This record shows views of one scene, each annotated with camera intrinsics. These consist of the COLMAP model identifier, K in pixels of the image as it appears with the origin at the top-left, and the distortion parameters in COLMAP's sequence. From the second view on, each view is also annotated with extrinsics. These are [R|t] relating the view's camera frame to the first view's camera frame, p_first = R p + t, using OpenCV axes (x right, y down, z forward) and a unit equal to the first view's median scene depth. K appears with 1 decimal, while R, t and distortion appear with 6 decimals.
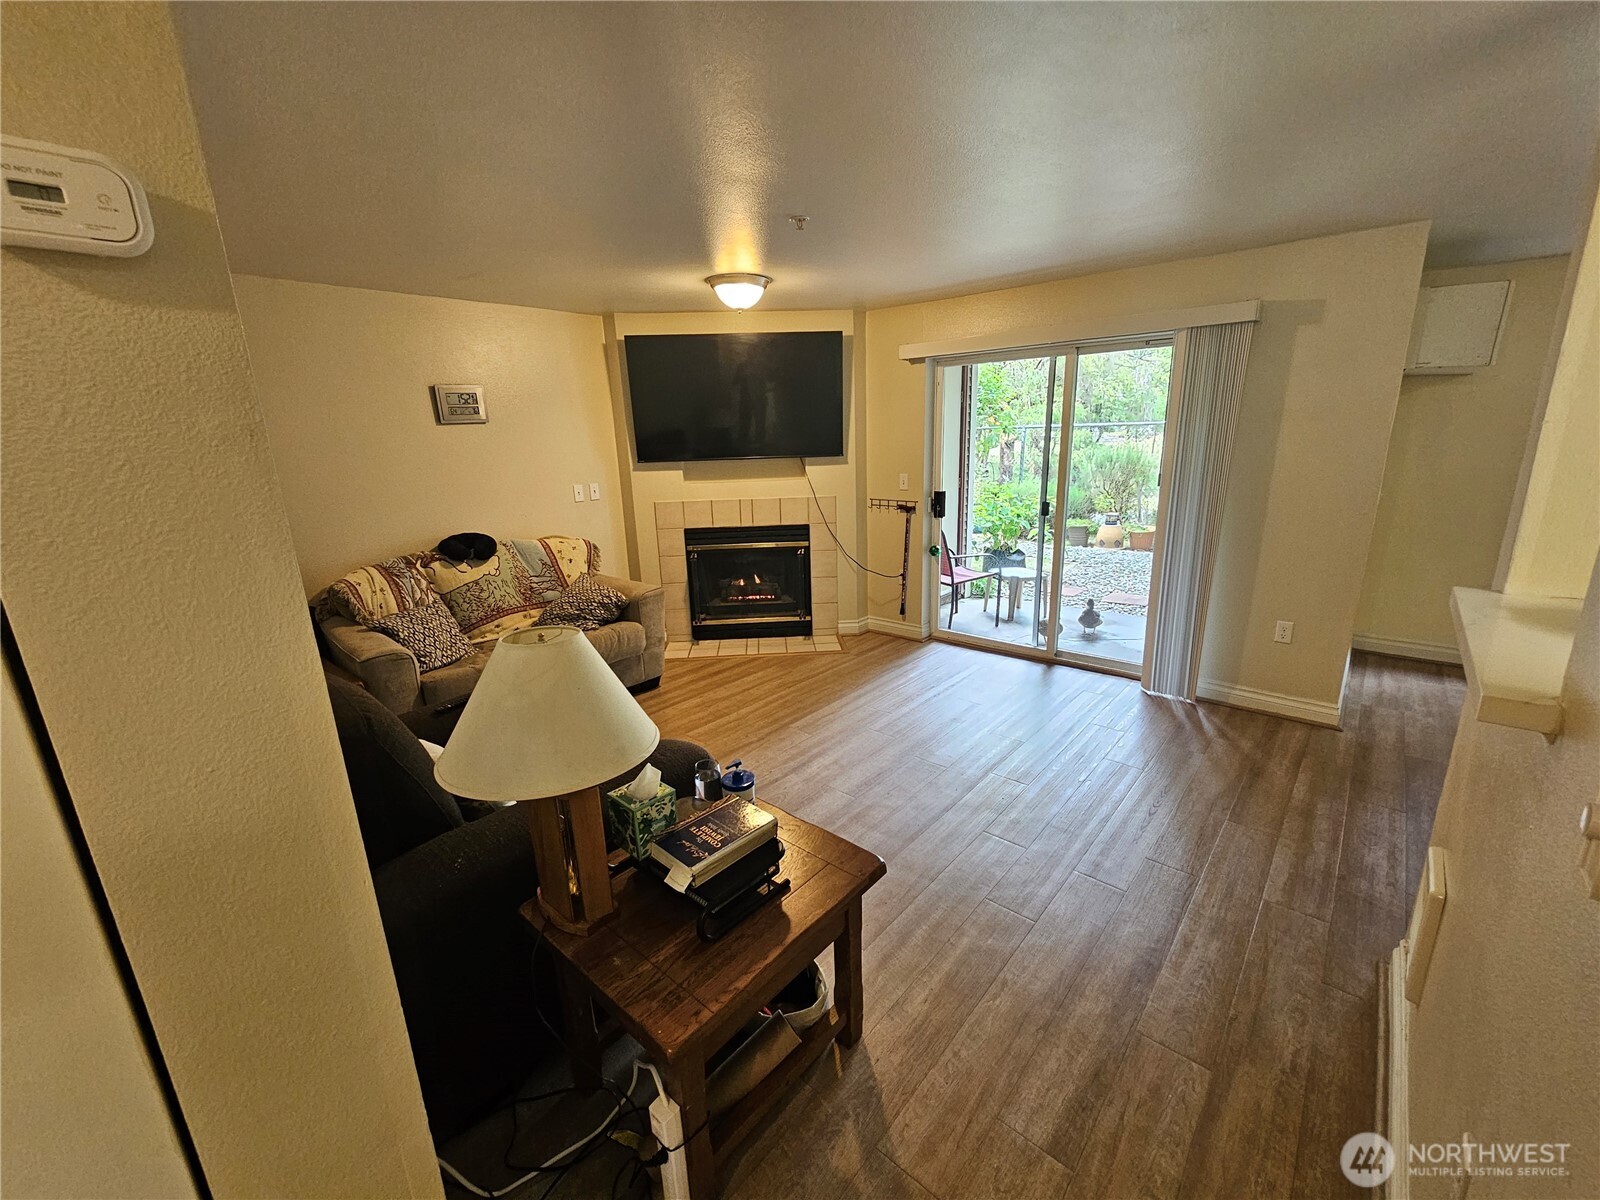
lens RADIAL K [[656.0, 0, 801.7], [0, 656.0, 603.5], [0, 0, 1]] dist [-0.000014, -0.000071]
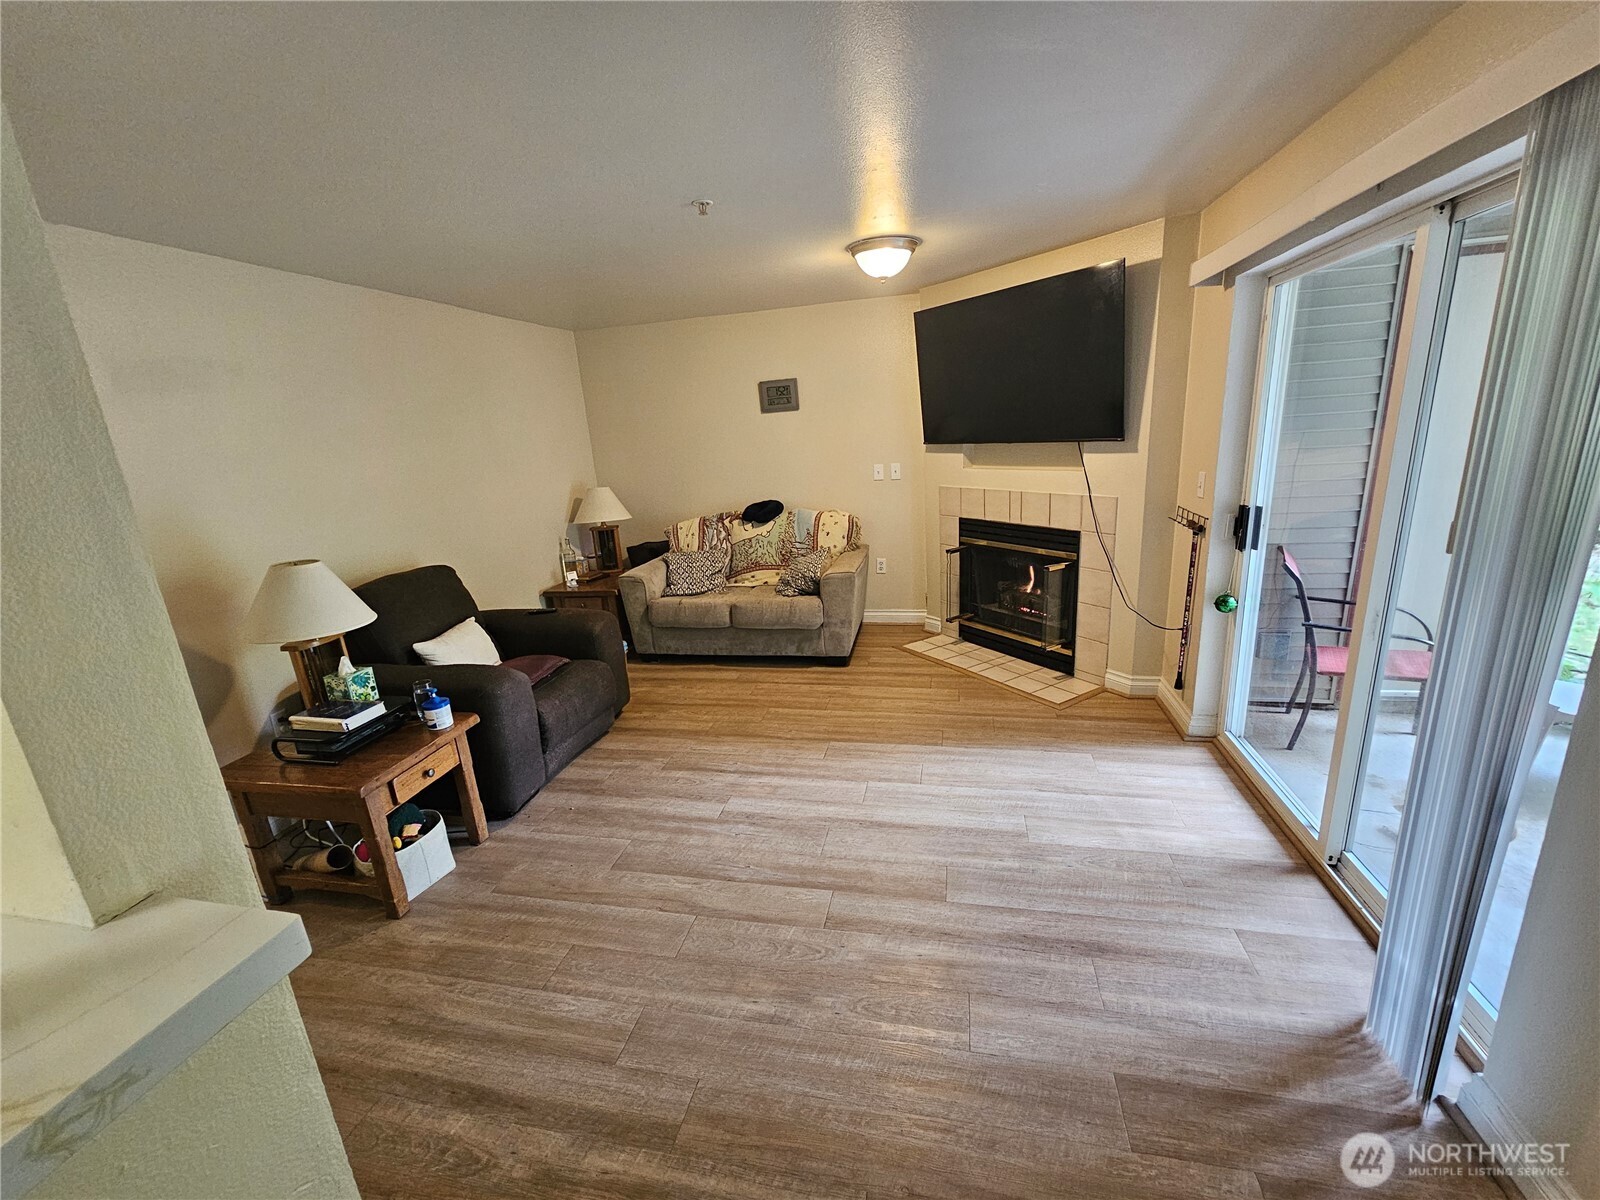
lens RADIAL K [[656.0, 0, 801.7], [0, 656.0, 603.5], [0, 0, 1]] dist [-0.000014, -0.000071]
pose [[0.479316, 0.228825, -0.847287, 0.527671], [-0.175579, 0.970897, 0.162883, -0.110032], [0.859900, 0.070693, 0.505544, 0.363953]]
